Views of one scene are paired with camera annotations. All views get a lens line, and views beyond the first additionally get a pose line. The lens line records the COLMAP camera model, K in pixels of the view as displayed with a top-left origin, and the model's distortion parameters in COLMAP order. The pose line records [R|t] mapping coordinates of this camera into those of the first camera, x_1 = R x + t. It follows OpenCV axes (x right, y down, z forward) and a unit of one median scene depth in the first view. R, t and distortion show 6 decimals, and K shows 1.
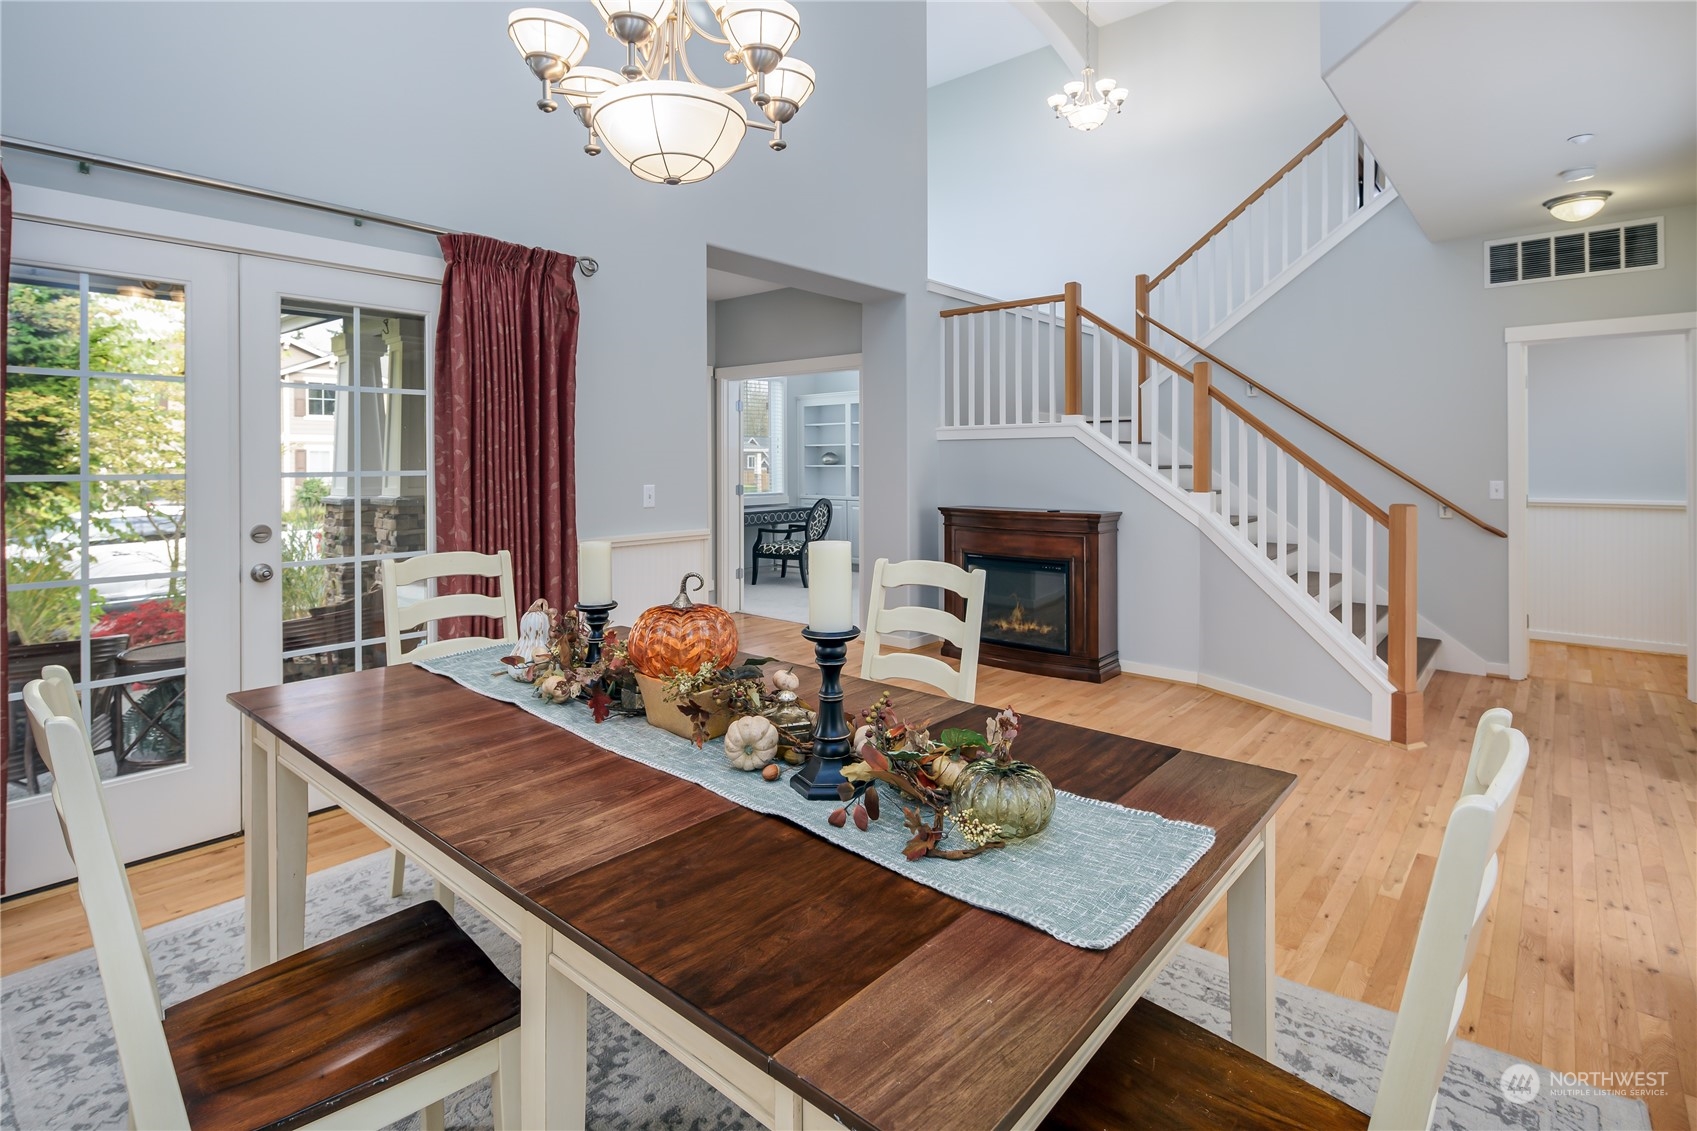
lens RADIAL K [[835.5, 0, 824.8], [0, 835.5, 458.8], [0, 0, 1]] dist [-0.002504, -0.000263]
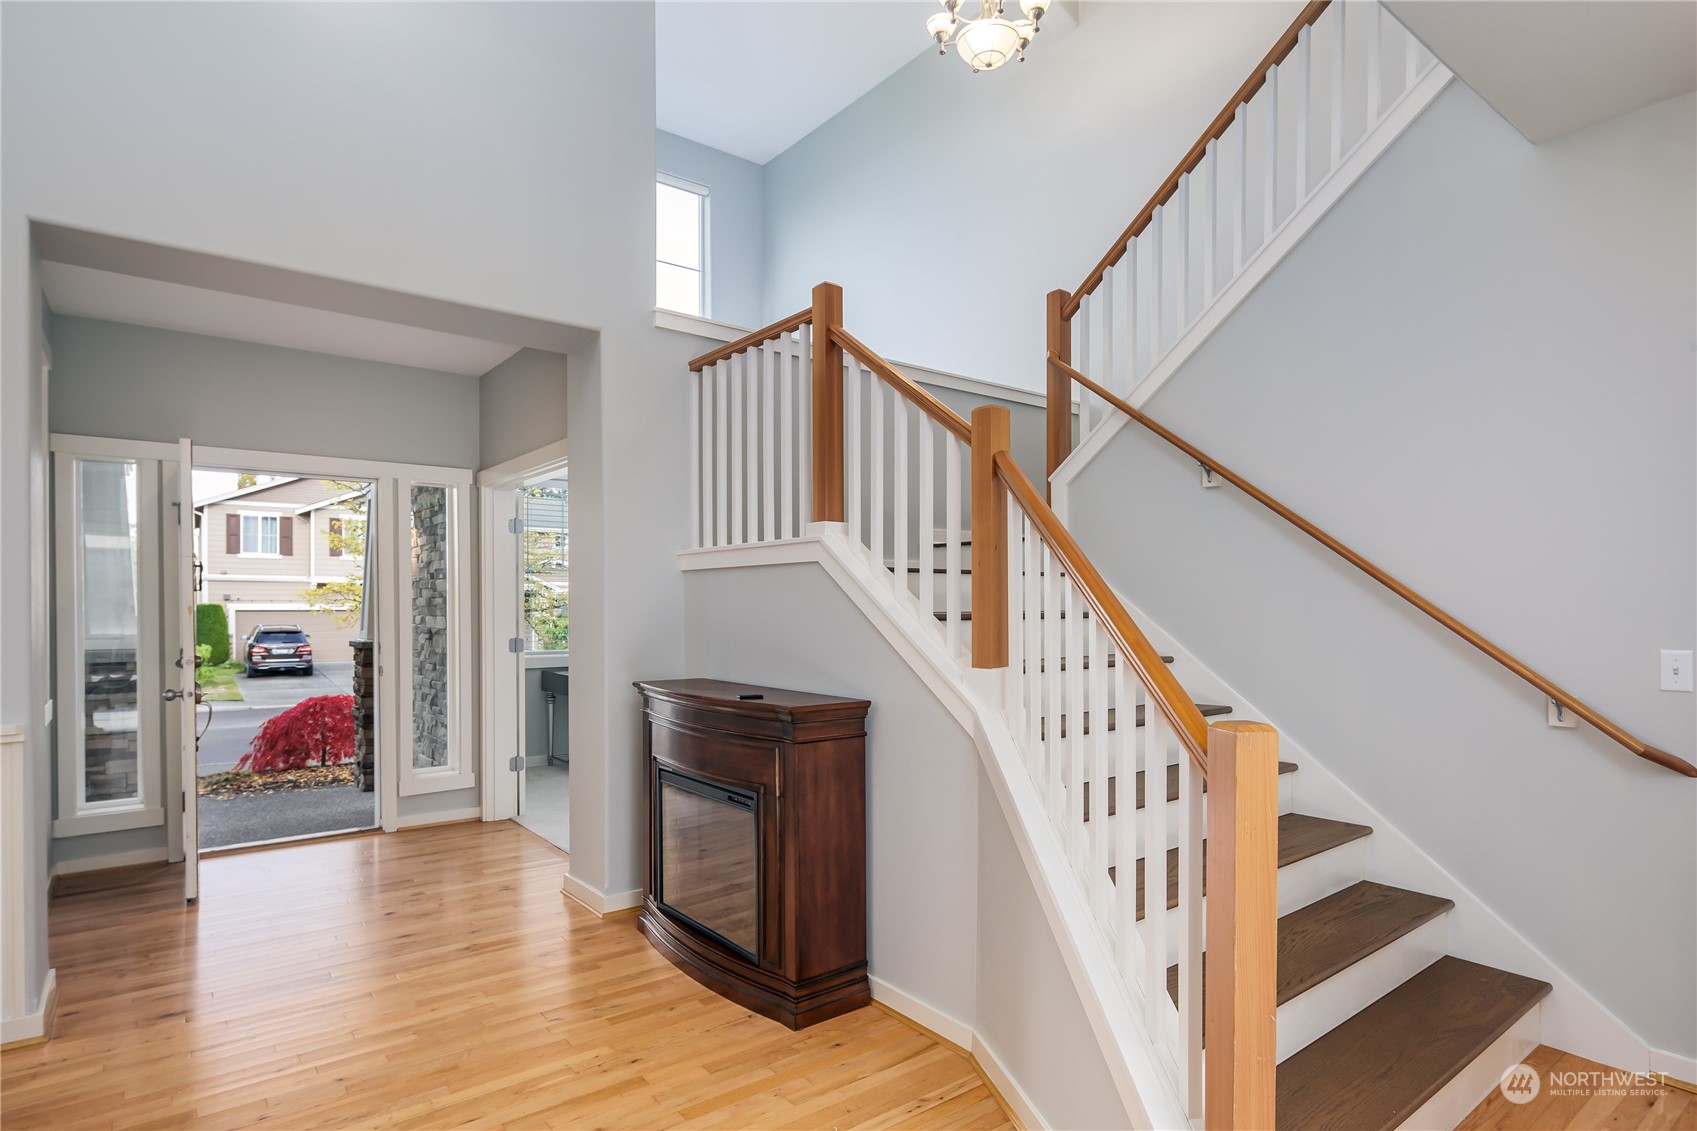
lens RADIAL K [[877.6, 0, 847.4], [0, 877.6, 624.6], [0, 0, 1]] dist [-0.002867, -0.000664]
pose [[0.984587, 0.003230, -0.174864, 0.414432], [0.001260, 0.999672, 0.025561, 0.000839], [0.174889, -0.025387, 0.984261, 0.427981]]
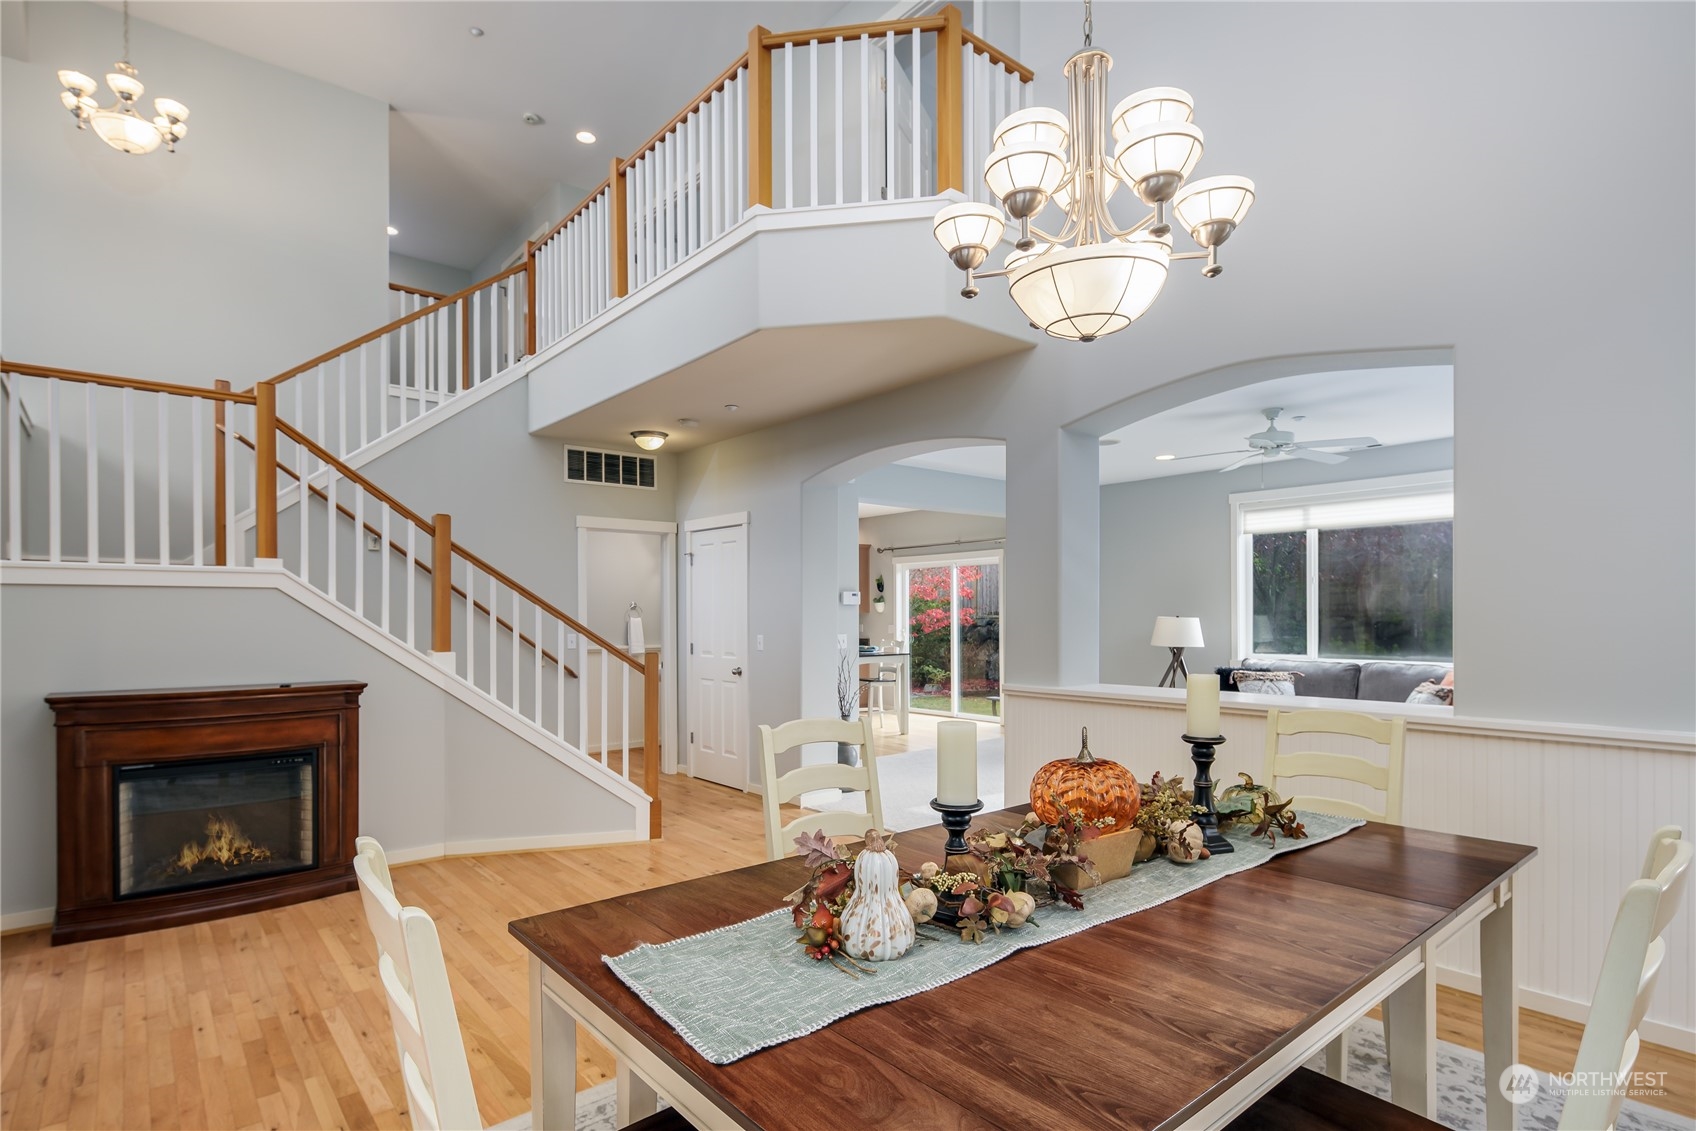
lens RADIAL K [[856.4, 0, 848.3], [0, 856.4, 619.1], [0, 0, 1]] dist [0.000197, 0.000064]
pose [[0.139692, -0.001413, 0.990194, -0.401760], [-0.000653, 0.999999, 0.001519, 0.001004], [-0.990195, -0.000859, 0.139691, 0.369531]]
